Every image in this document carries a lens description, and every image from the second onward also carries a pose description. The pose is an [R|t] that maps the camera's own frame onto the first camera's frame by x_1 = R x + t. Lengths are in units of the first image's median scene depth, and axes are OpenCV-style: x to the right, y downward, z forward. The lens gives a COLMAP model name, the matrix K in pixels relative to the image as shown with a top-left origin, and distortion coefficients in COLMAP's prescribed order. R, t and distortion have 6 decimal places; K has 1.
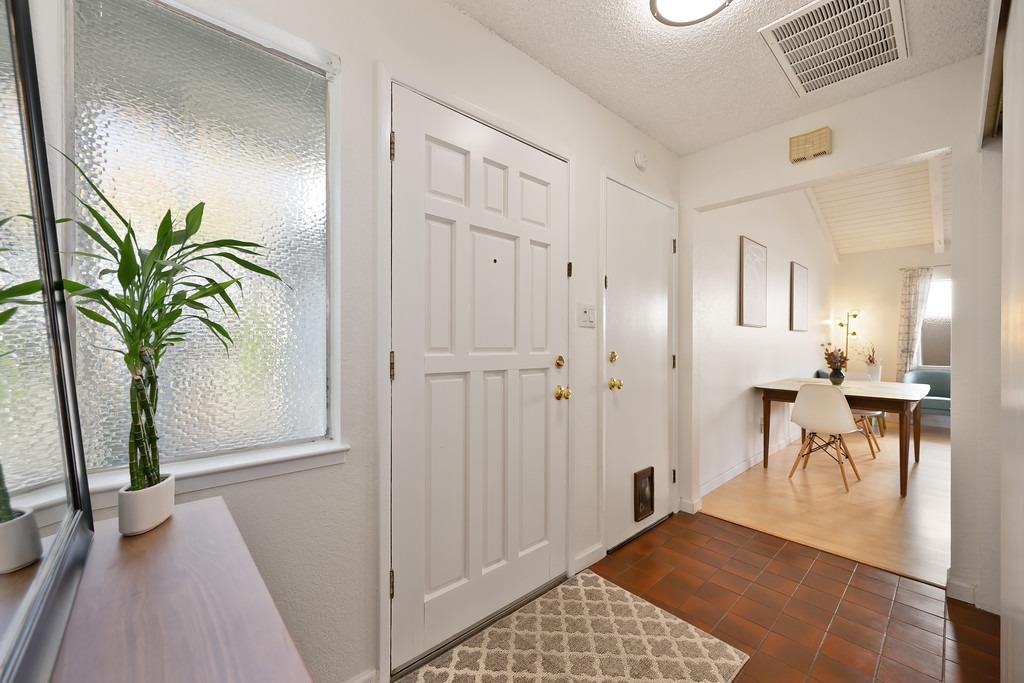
lens RADIAL K [[405.1, 0, 513.4], [0, 405.1, 341.8], [0, 0, 1]] dist [0.001392, -0.000133]
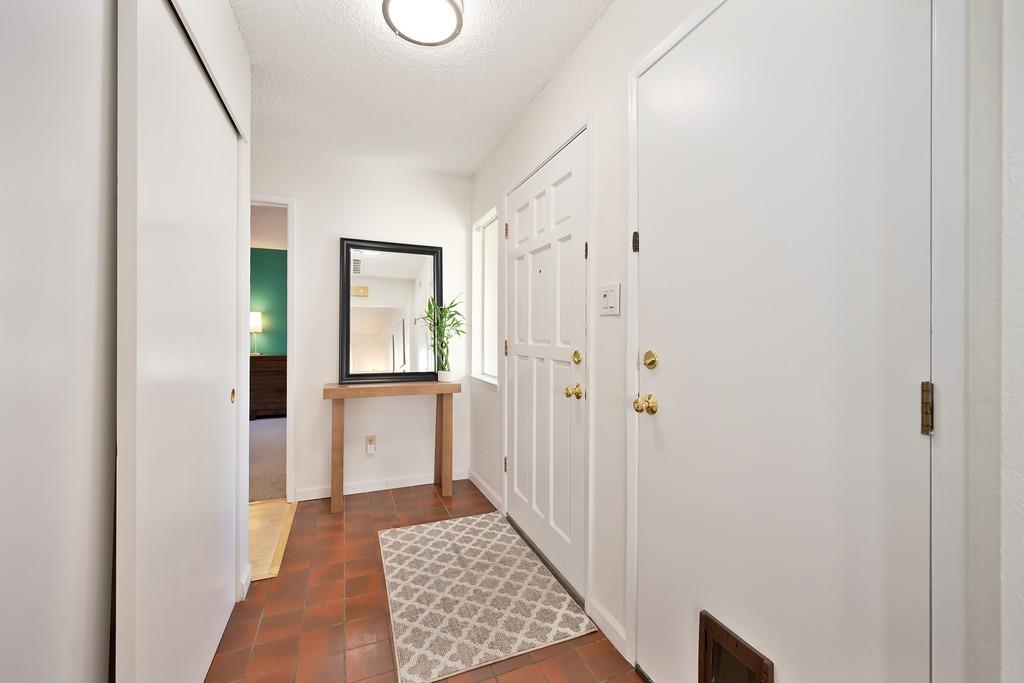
lens RADIAL K [[405.1, 0, 511.5], [0, 405.1, 339.1], [0, 0, 1]] dist [0.001392, -0.000133]
pose [[-0.344388, 0.006523, -0.938805, 1.037849], [-0.002472, 0.999966, 0.007854, 0.002321], [0.938824, 0.005025, -0.344360, 1.199447]]
